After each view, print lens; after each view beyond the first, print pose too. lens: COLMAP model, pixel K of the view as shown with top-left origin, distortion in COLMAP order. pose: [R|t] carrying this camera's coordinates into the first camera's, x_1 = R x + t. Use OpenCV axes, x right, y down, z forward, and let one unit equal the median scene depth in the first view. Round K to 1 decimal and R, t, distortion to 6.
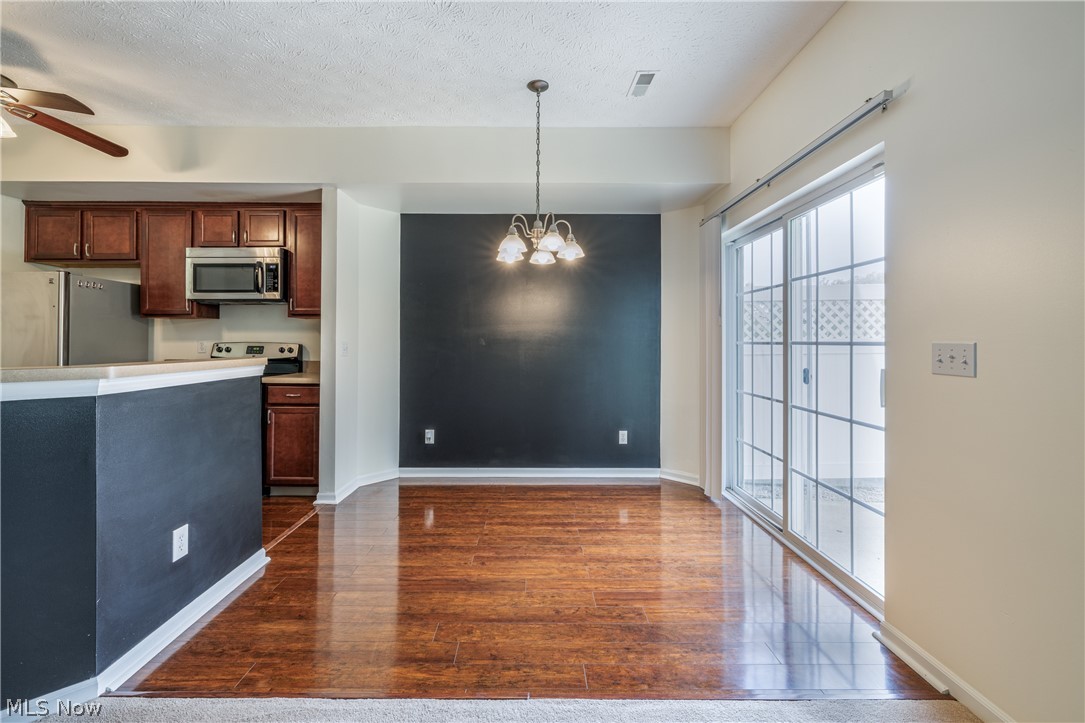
lens RADIAL K [[466.5, 0, 535.7], [0, 466.5, 337.1], [0, 0, 1]] dist [0.000100, 0.000913]
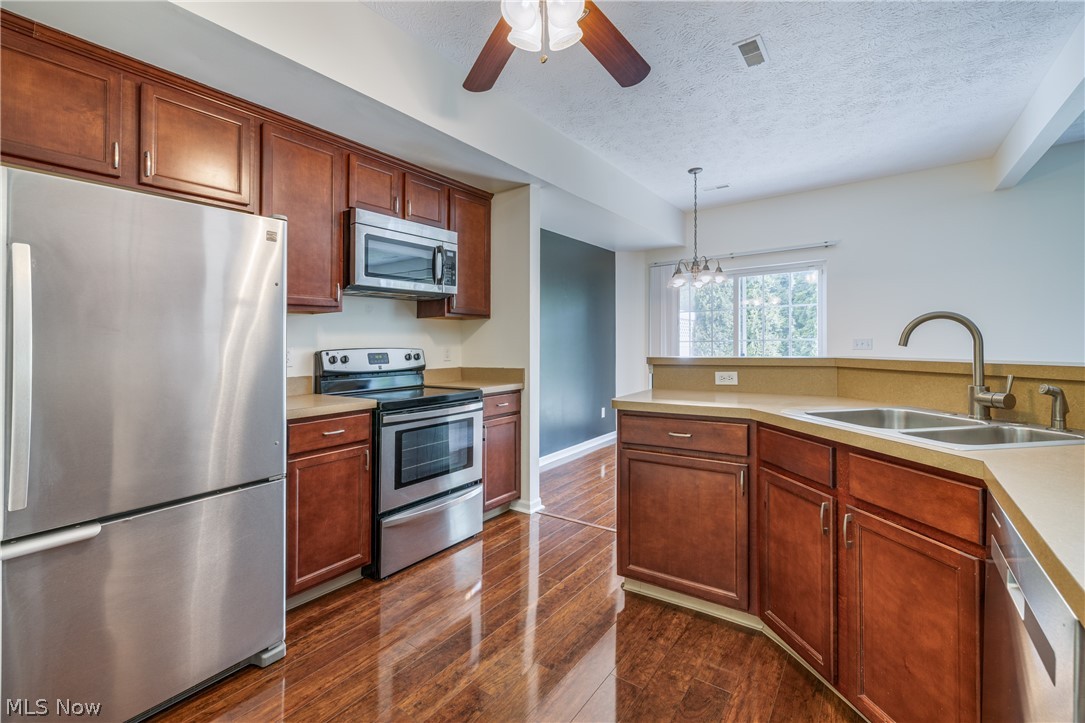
lens RADIAL K [[466.5, 0, 538.8], [0, 466.5, 342.9], [0, 0, 1]] dist [0.000100, 0.000913]
pose [[0.585252, -0.012287, 0.810758, -1.126103], [0.007488, 0.999924, 0.009748, -0.002058], [-0.810817, 0.000366, 0.585300, 0.389764]]
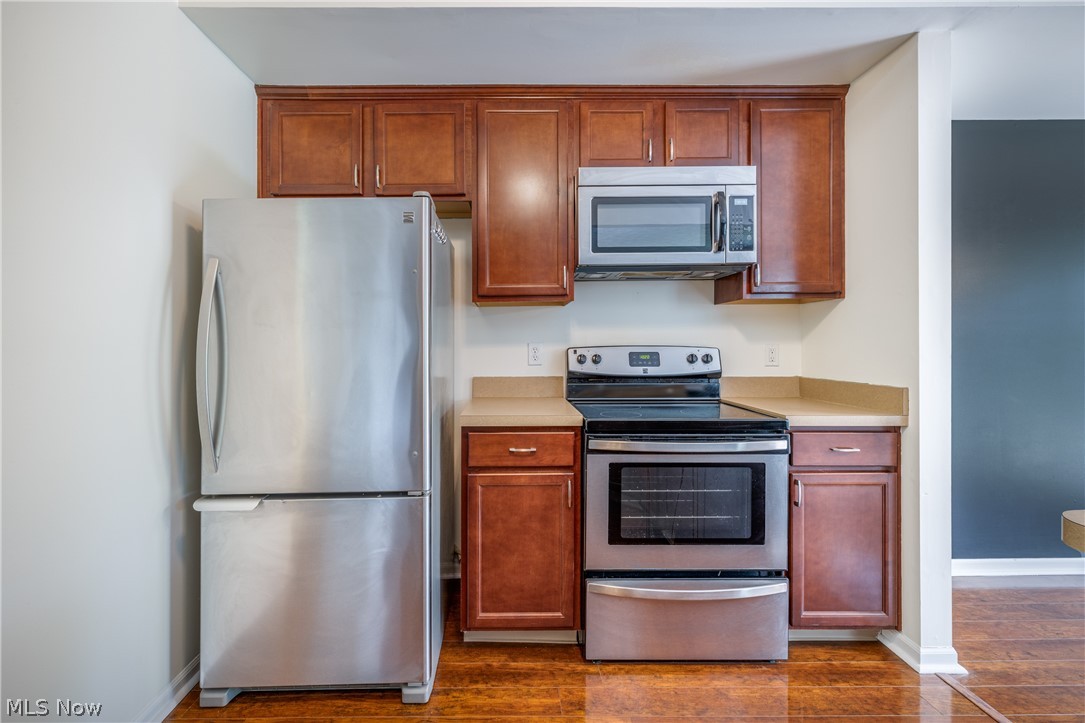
lens RADIAL K [[466.5, 0, 512.3], [0, 466.5, 337.7], [0, 0, 1]] dist [0.000100, 0.000913]
pose [[0.999910, -0.010940, 0.007747, -0.820349], [0.010957, 0.999938, -0.002095, 0.001228], [-0.007723, 0.002180, 0.999968, 0.467073]]
